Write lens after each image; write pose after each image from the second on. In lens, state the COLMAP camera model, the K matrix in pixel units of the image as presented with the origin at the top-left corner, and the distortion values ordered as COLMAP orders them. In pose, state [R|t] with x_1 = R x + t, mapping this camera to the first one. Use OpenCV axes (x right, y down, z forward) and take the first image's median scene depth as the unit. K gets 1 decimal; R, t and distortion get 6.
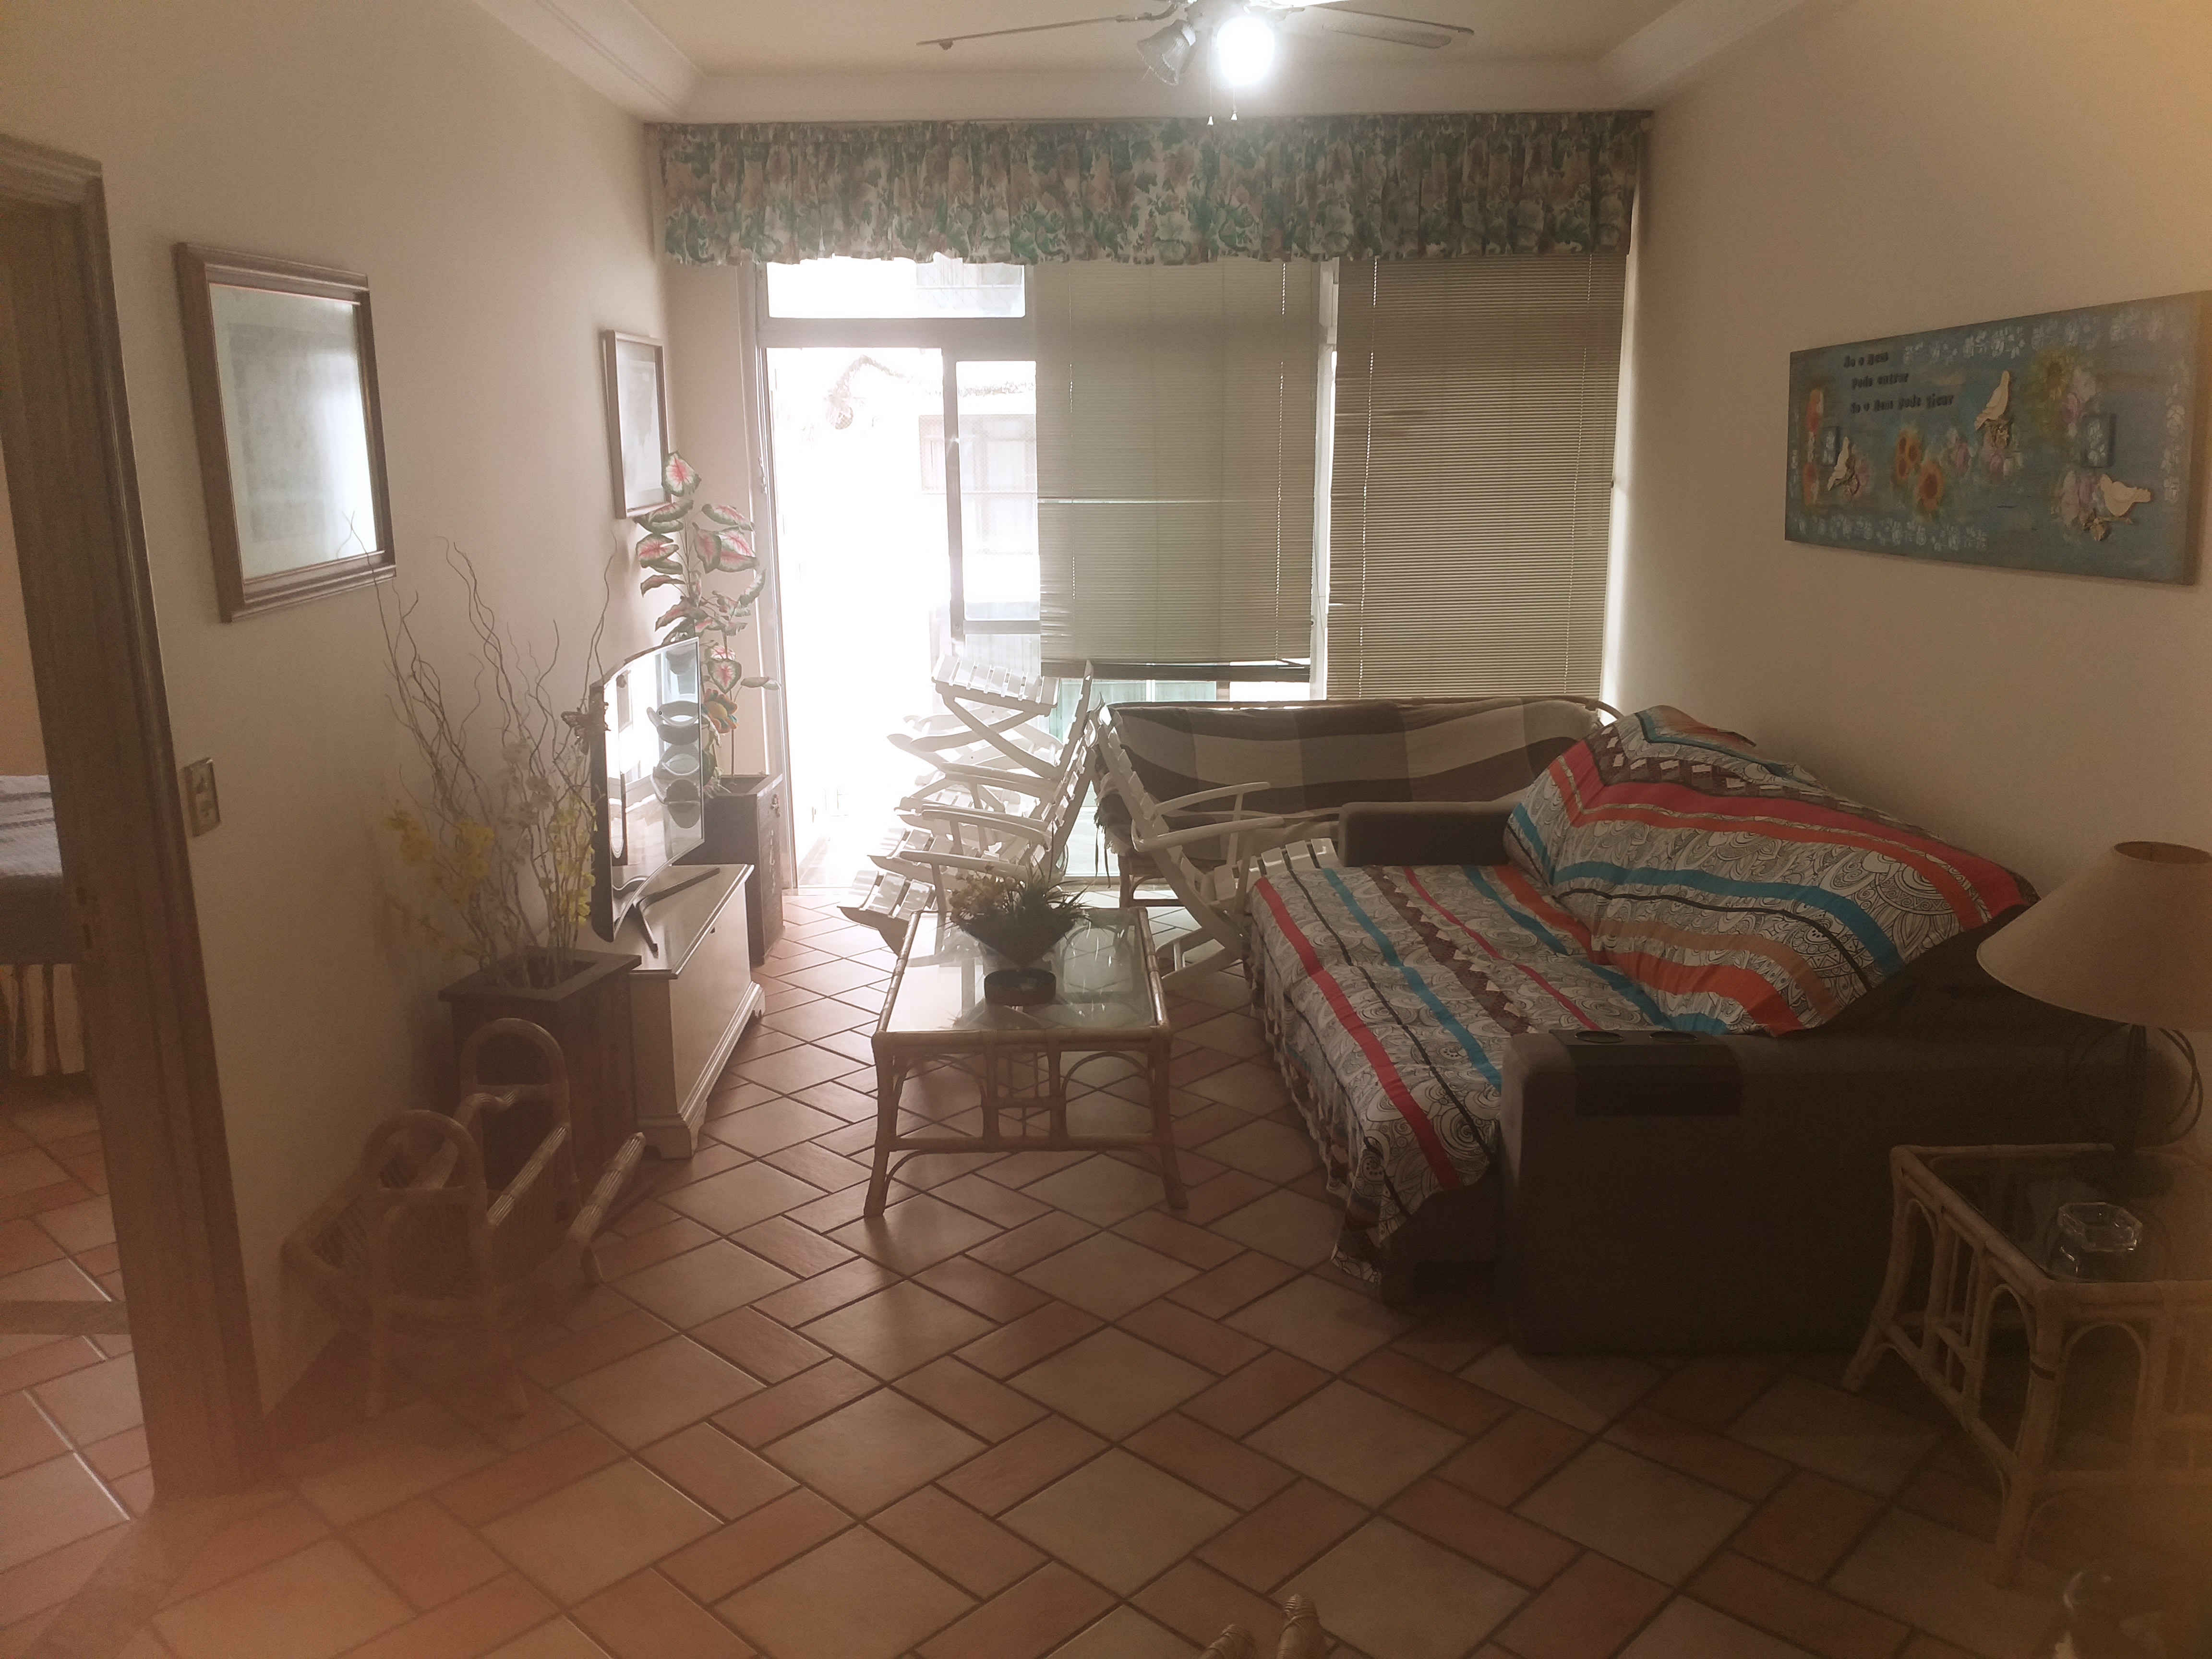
lens RADIAL K [[1690.3, 0, 1031.5], [0, 1690.3, 822.9], [0, 0, 1]] dist [0.045130, -0.096680]
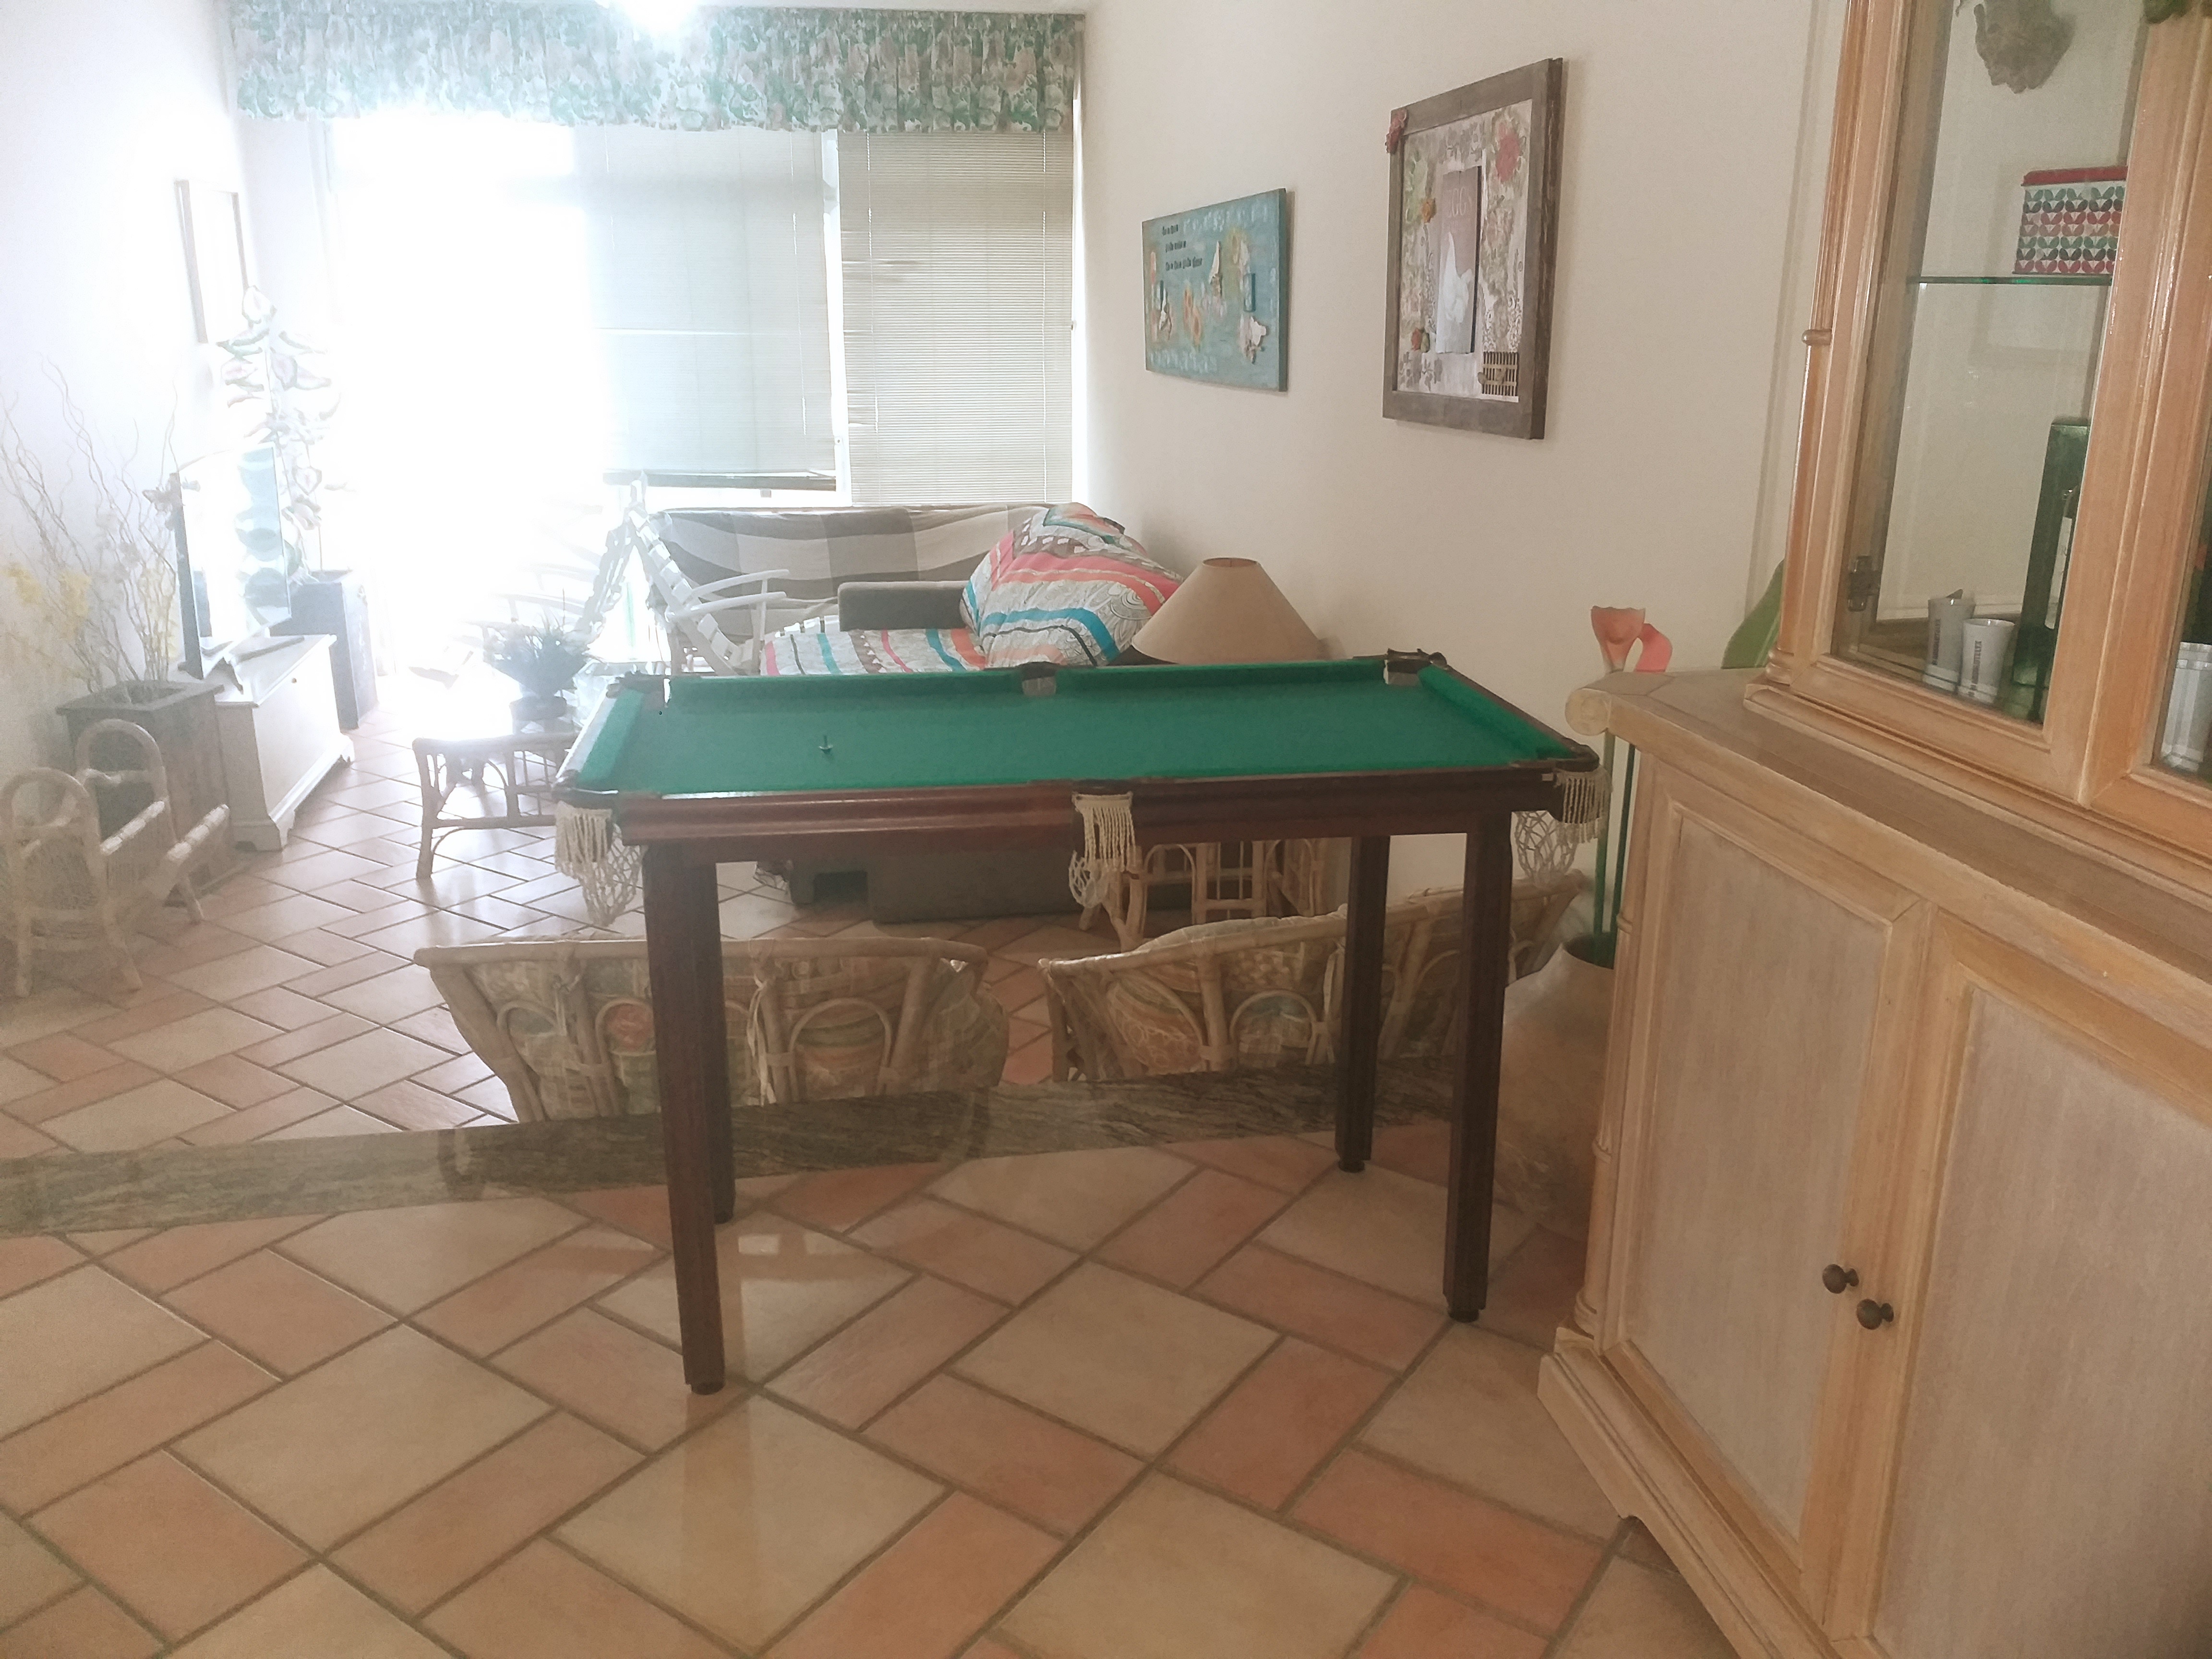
lens RADIAL K [[1690.3, 0, 1031.5], [0, 1690.3, 822.9], [0, 0, 1]] dist [0.045130, -0.096680]
pose [[0.984780, -0.037512, 0.169707, 0.098794], [0.022804, 0.995877, 0.087799, 0.054740], [-0.172301, -0.082593, 0.981576, -0.250757]]
